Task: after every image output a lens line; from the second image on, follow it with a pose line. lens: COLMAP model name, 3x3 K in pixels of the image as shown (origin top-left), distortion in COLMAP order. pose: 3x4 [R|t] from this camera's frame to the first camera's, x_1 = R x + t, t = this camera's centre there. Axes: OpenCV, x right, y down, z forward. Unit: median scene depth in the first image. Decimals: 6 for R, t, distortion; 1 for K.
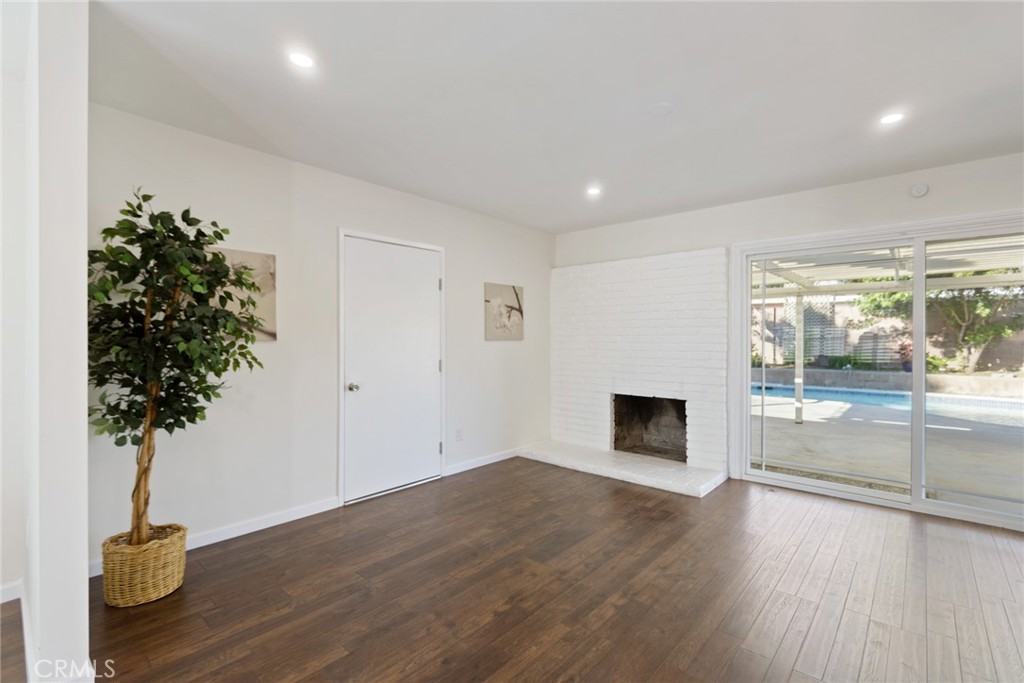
lens RADIAL K [[459.3, 0, 512.0], [0, 459.3, 341.5], [0, 0, 1]] dist [0.011923, -0.000025]
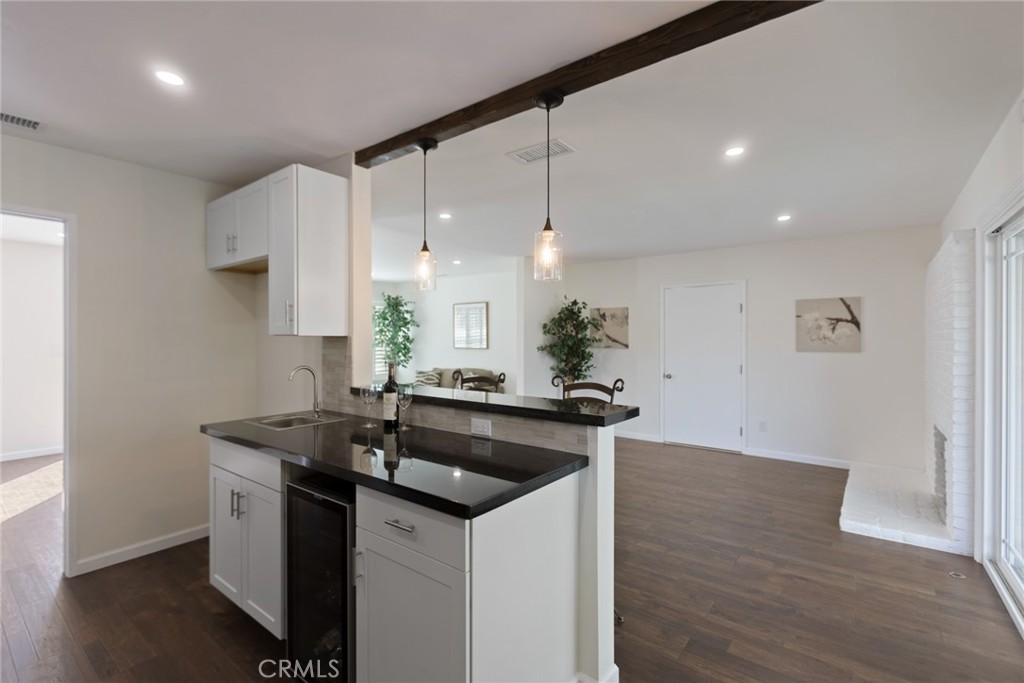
lens RADIAL K [[459.3, 0, 512.0], [0, 459.3, 341.5], [0, 0, 1]] dist [0.011923, -0.000025]
pose [[0.073962, 0.009128, -0.997219, 1.000262], [-0.005660, 0.999946, 0.008733, -0.031970], [0.997245, 0.004998, 0.074010, 0.217875]]
